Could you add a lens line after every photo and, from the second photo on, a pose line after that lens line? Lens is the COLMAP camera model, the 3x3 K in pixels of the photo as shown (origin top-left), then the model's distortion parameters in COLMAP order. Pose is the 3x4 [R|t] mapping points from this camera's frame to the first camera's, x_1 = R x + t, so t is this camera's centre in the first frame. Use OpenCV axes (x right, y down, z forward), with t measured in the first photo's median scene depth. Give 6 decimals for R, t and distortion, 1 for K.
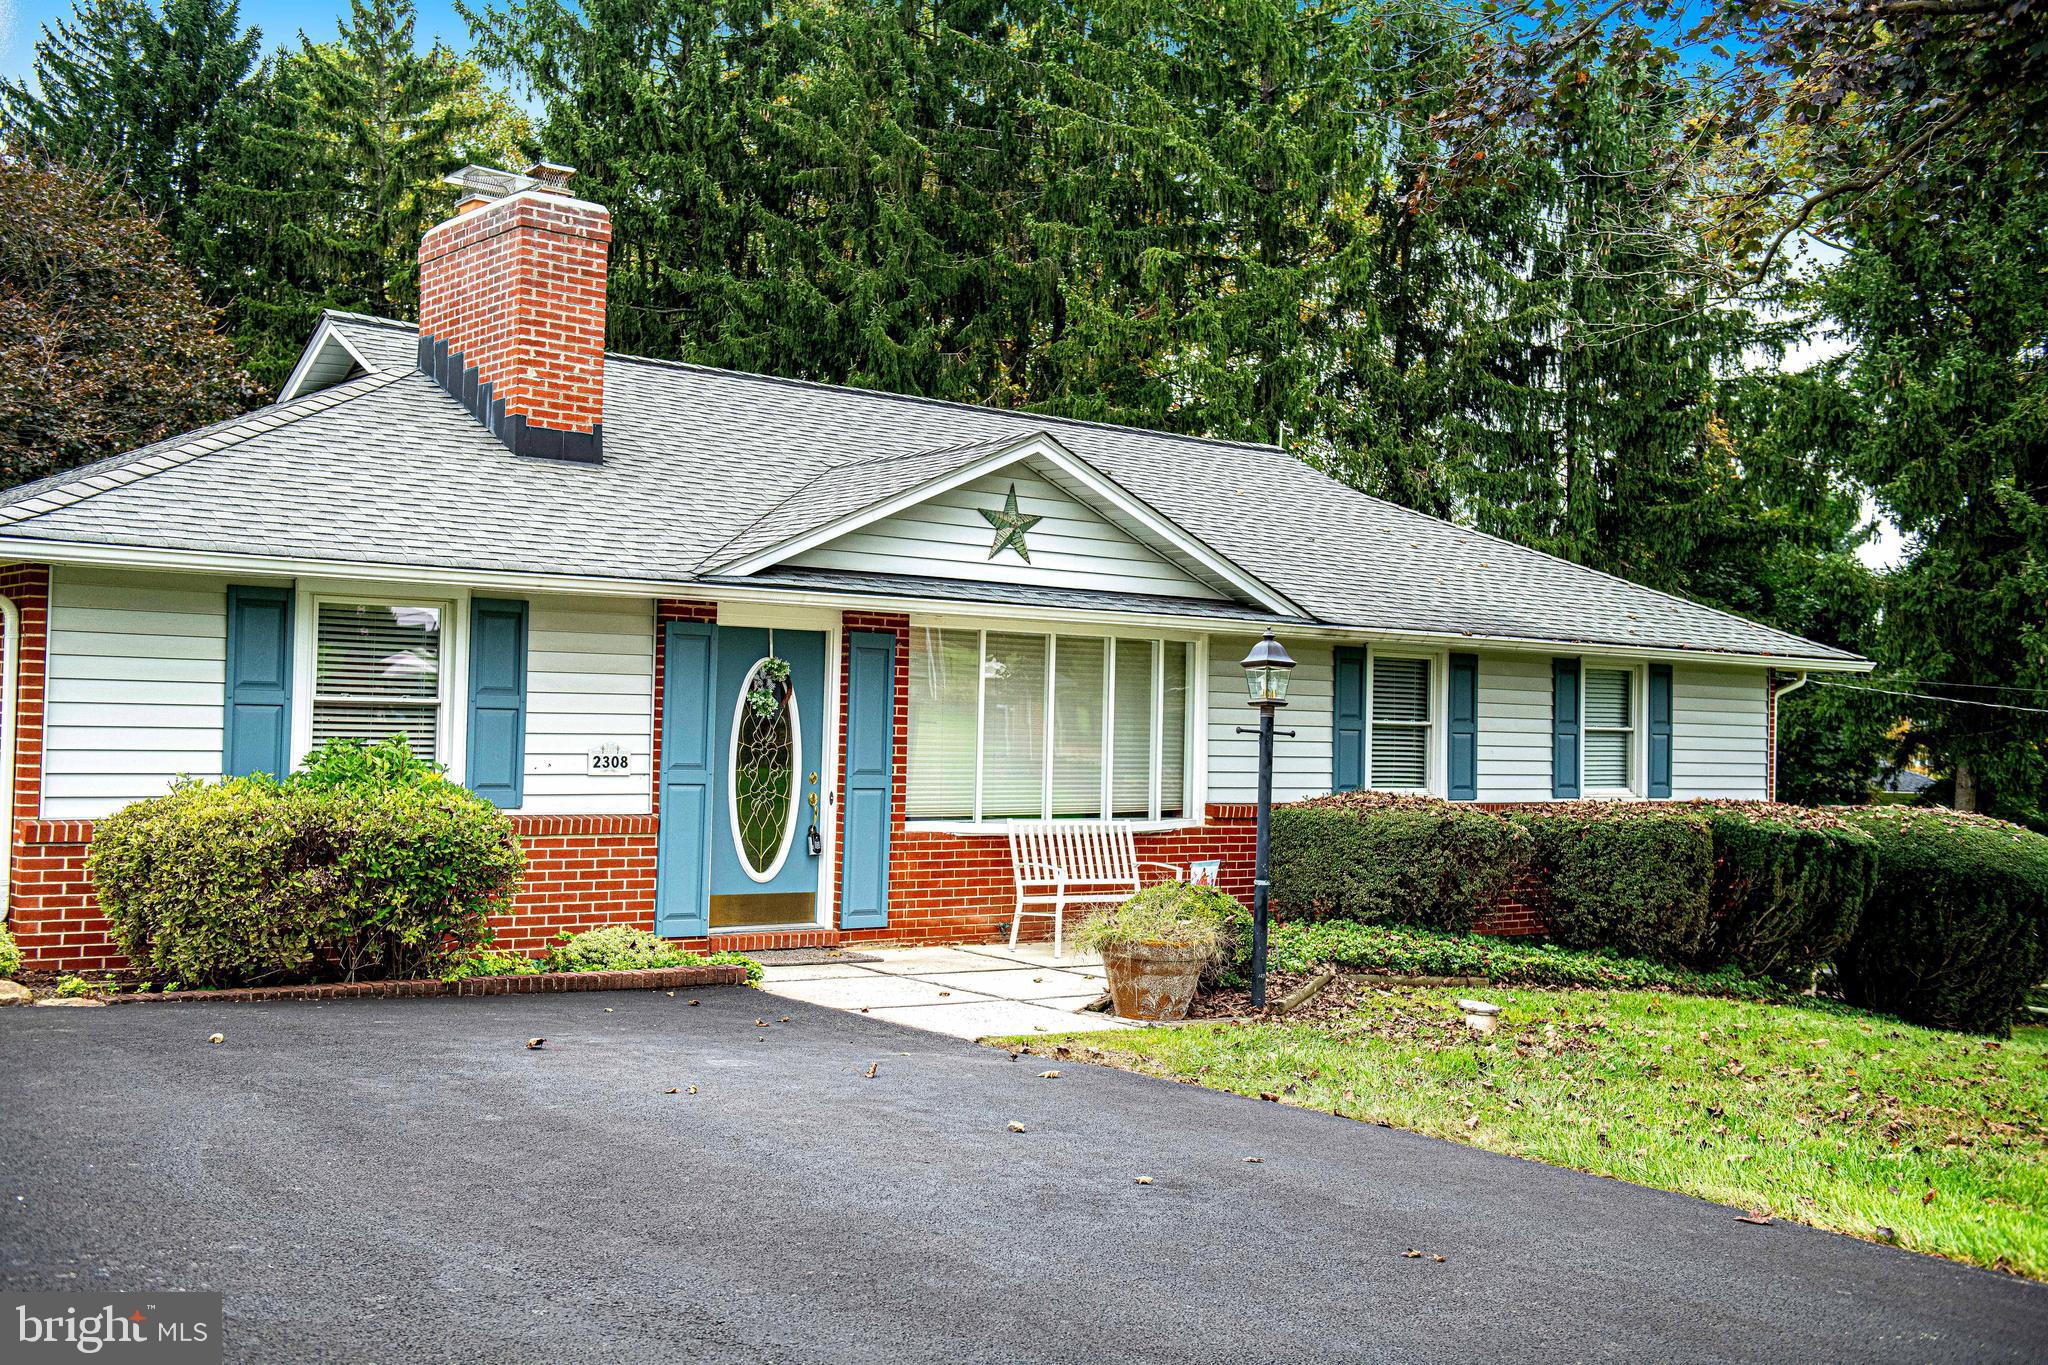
lens RADIAL K [[2218.4, 0, 1021.9], [0, 2218.4, 681.2], [0, 0, 1]] dist [0.025267, 0.000000]
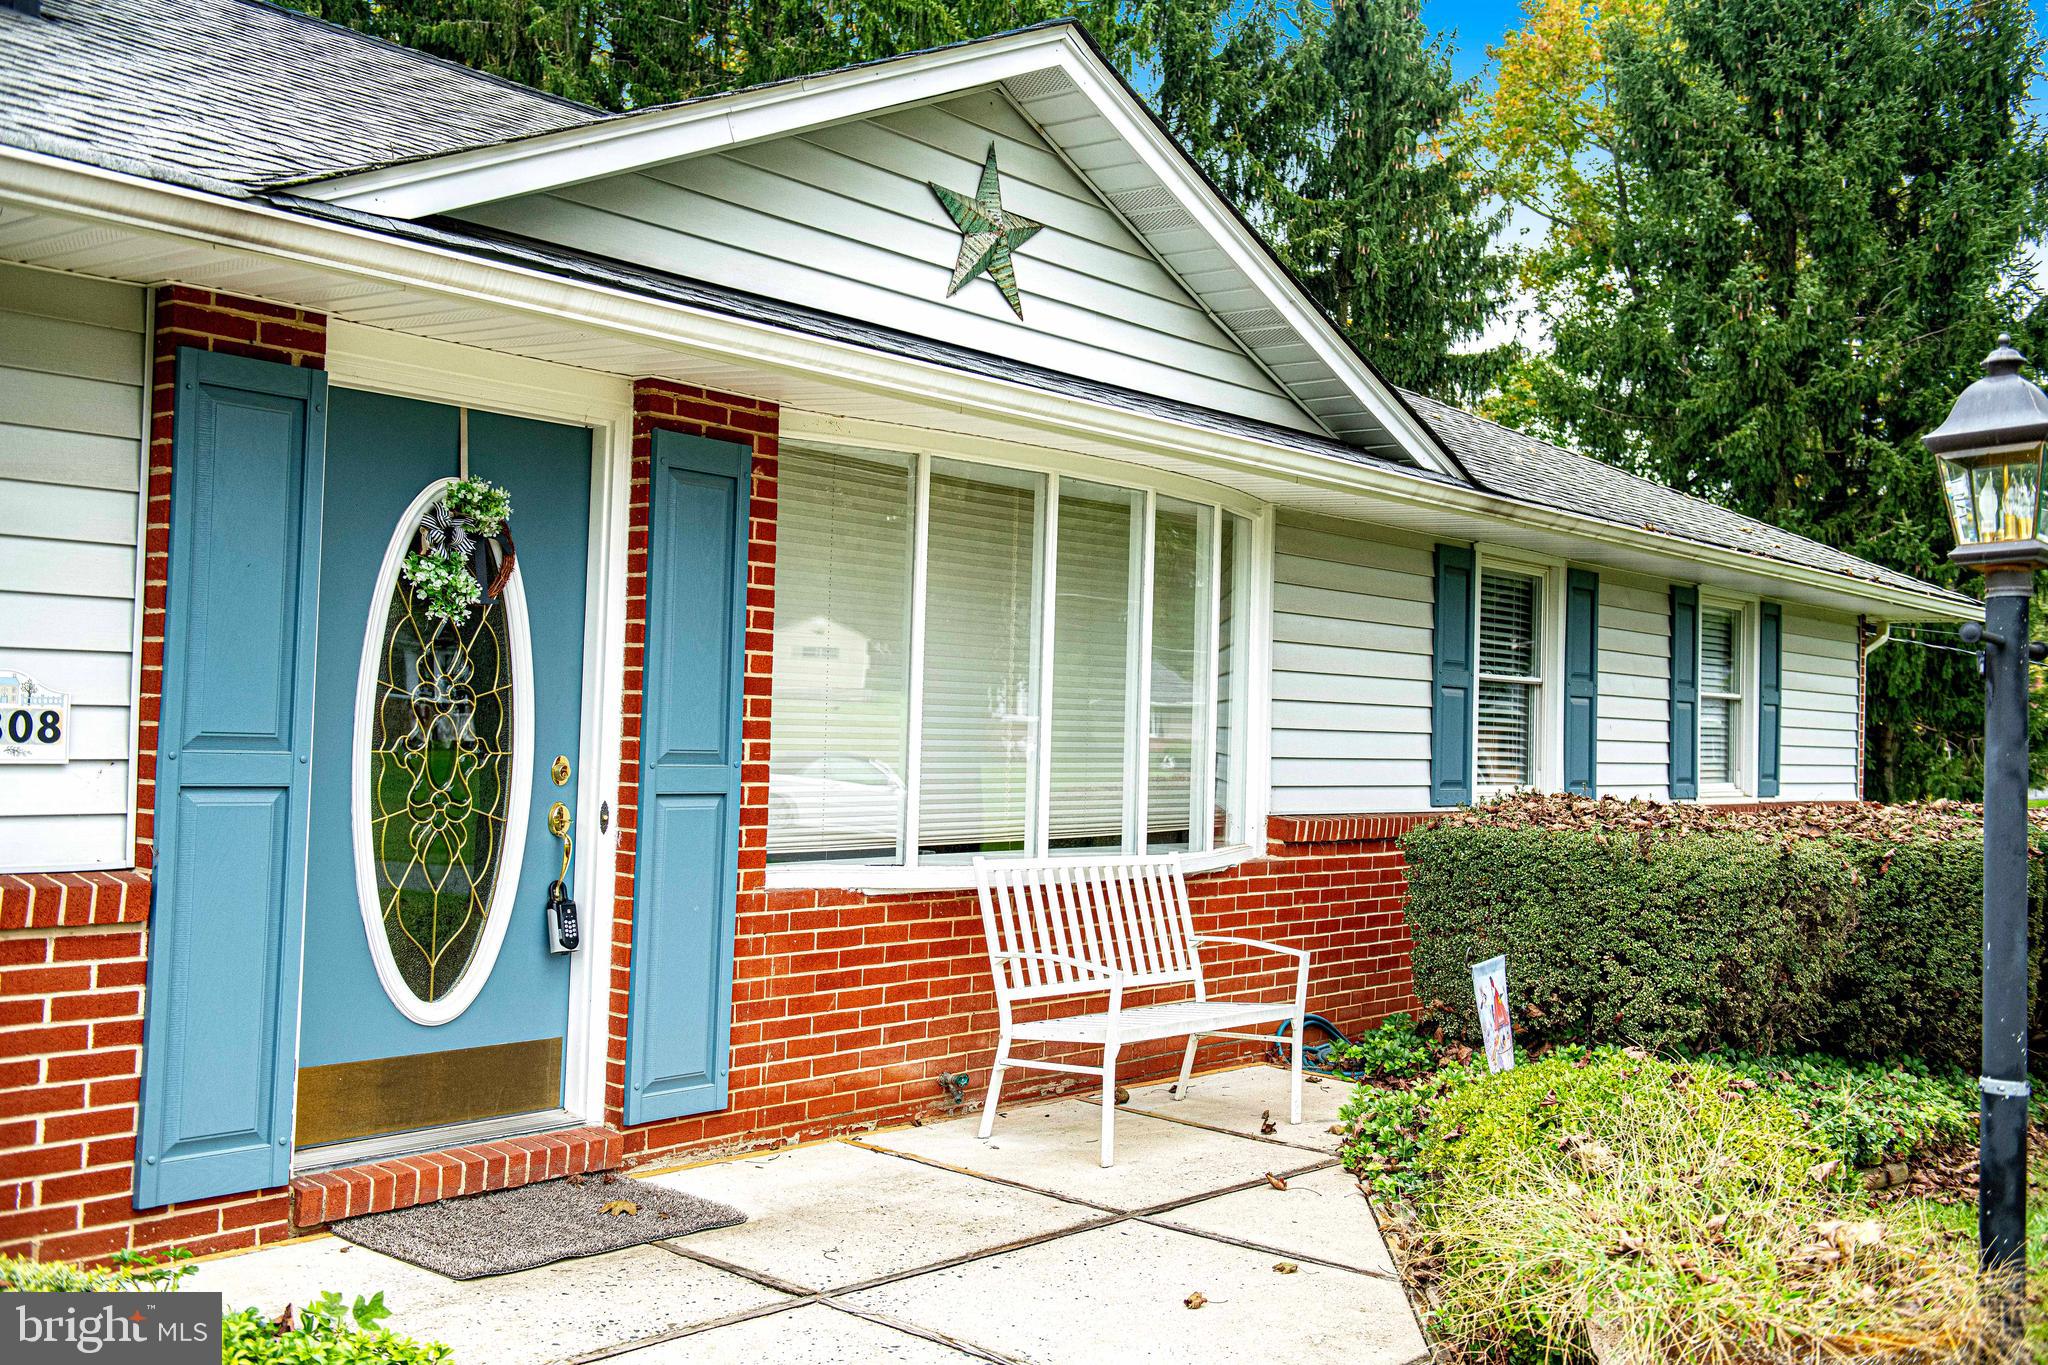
lens RADIAL K [[1971.8, 0, 1026.4], [0, 1971.8, 674.8], [0, 0, 1]] dist [0.027465, 0.000000]
pose [[0.979490, 0.010527, 0.201218, -0.081661], [-0.010168, 0.999944, -0.002820, 0.025075], [-0.201237, 0.000716, 0.979542, 0.600809]]
